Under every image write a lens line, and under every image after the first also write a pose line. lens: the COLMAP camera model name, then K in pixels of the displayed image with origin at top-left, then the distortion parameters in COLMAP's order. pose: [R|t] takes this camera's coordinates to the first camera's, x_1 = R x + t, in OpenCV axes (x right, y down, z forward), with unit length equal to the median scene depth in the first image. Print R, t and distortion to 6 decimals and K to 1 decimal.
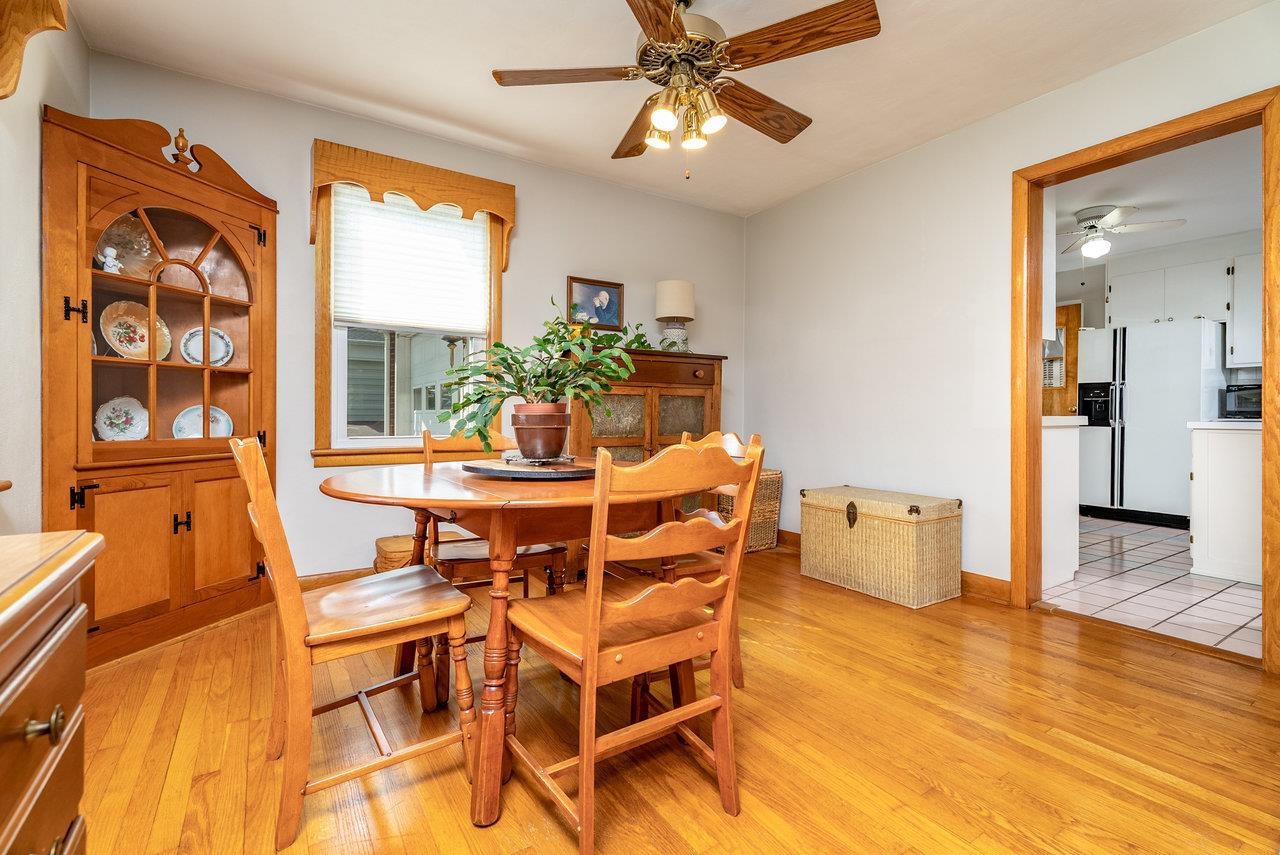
lens RADIAL K [[575.1, 0, 628.7], [0, 575.1, 408.8], [0, 0, 1]] dist [0.002798, 0.000024]
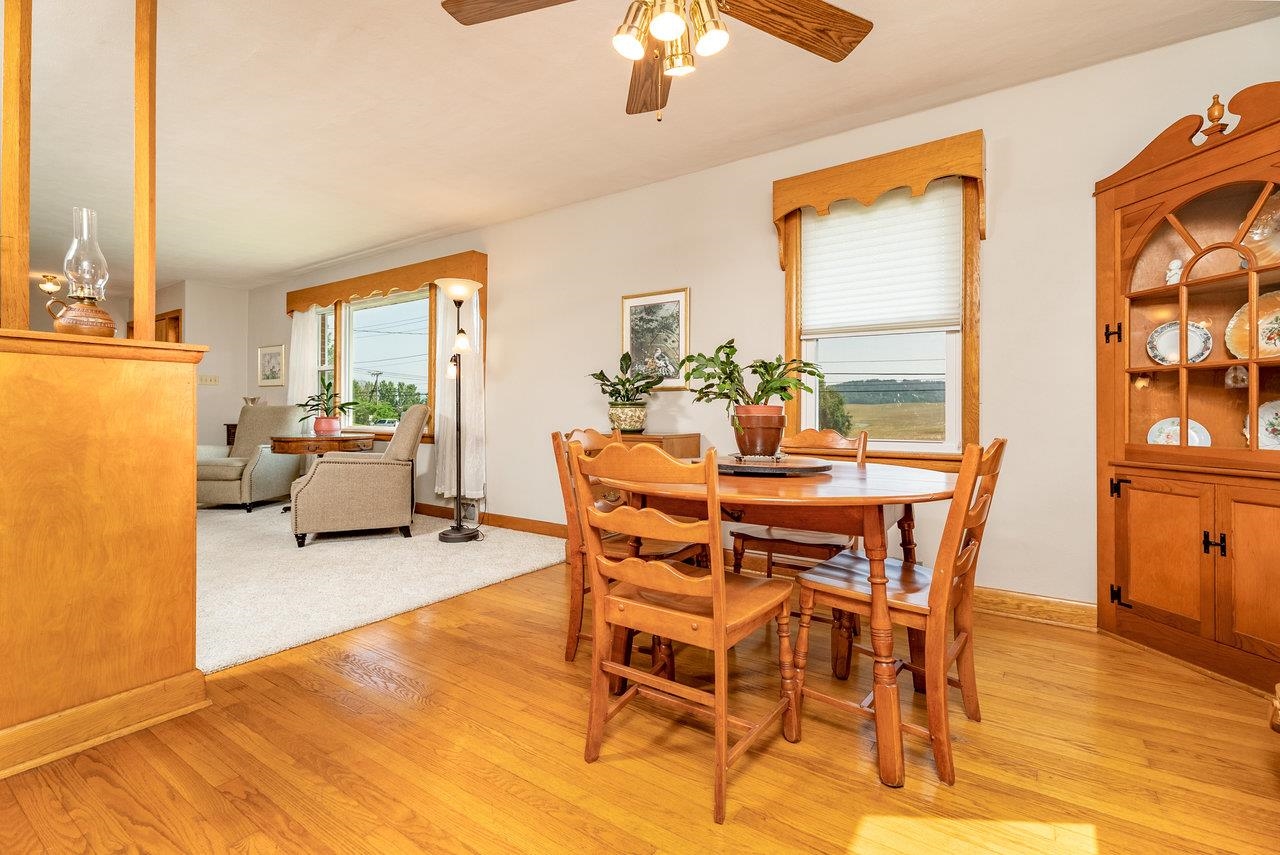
lens RADIAL K [[575.1, 0, 639.3], [0, 575.1, 421.5], [0, 0, 1]] dist [0.002798, 0.000024]
pose [[-0.914048, -0.007570, -0.405535, 0.391359], [-0.008418, 0.999965, 0.000309, 0.020279], [0.405519, 0.003697, -0.914079, 1.486775]]
